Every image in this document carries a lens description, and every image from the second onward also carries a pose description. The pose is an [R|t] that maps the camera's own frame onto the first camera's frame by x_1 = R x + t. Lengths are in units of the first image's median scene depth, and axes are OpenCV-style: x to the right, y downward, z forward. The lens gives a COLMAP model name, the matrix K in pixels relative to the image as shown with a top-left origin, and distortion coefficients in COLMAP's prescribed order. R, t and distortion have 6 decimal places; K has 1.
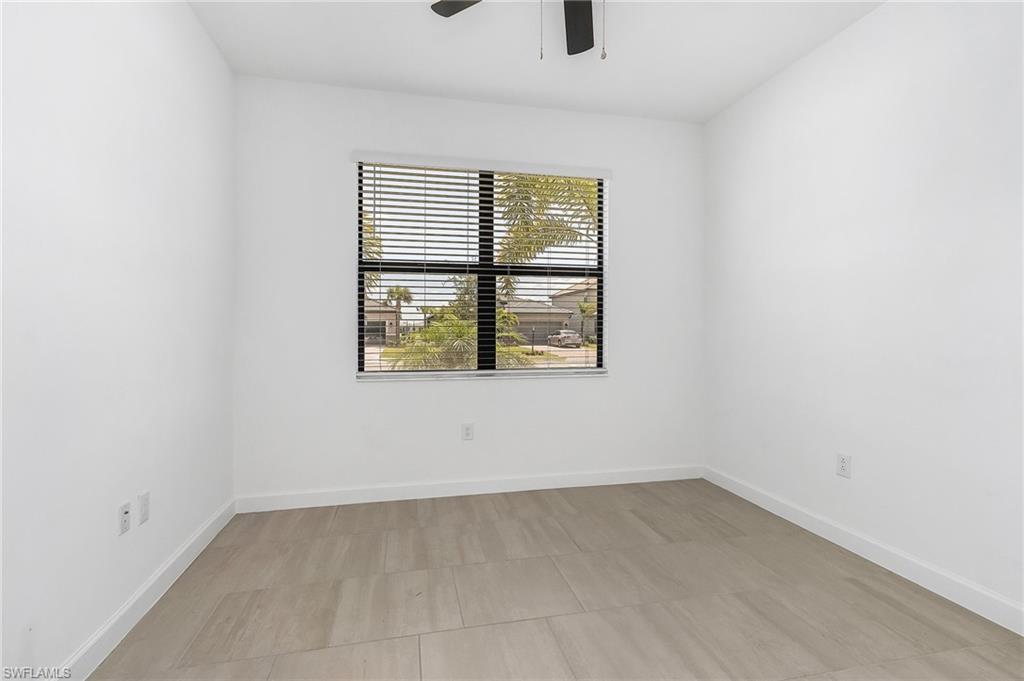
lens RADIAL K [[483.0, 0, 512.0], [0, 483.0, 340.5], [0, 0, 1]] dist [0.000171, 0.000200]
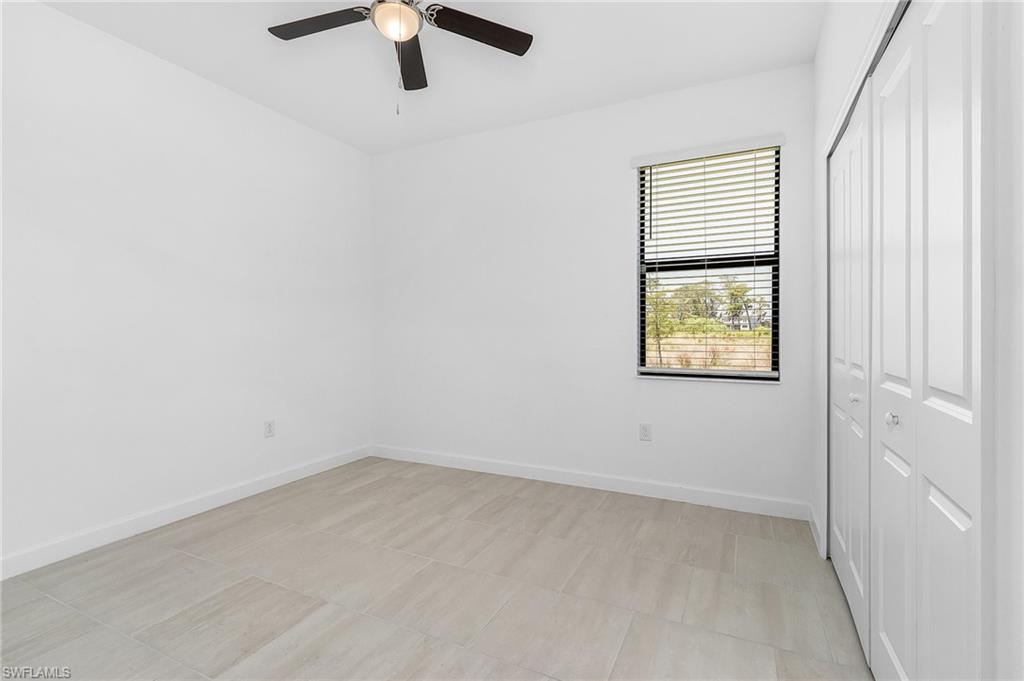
lens RADIAL K [[477.7, 0, 508.8], [0, 477.7, 330.4], [0, 0, 1]] dist [0.005095, 0.000487]
pose [[0.776355, 0.000255, -0.630296, 0.140594], [-0.010774, 0.999859, -0.012866, -0.000833], [0.630204, 0.016780, 0.776248, 0.029255]]
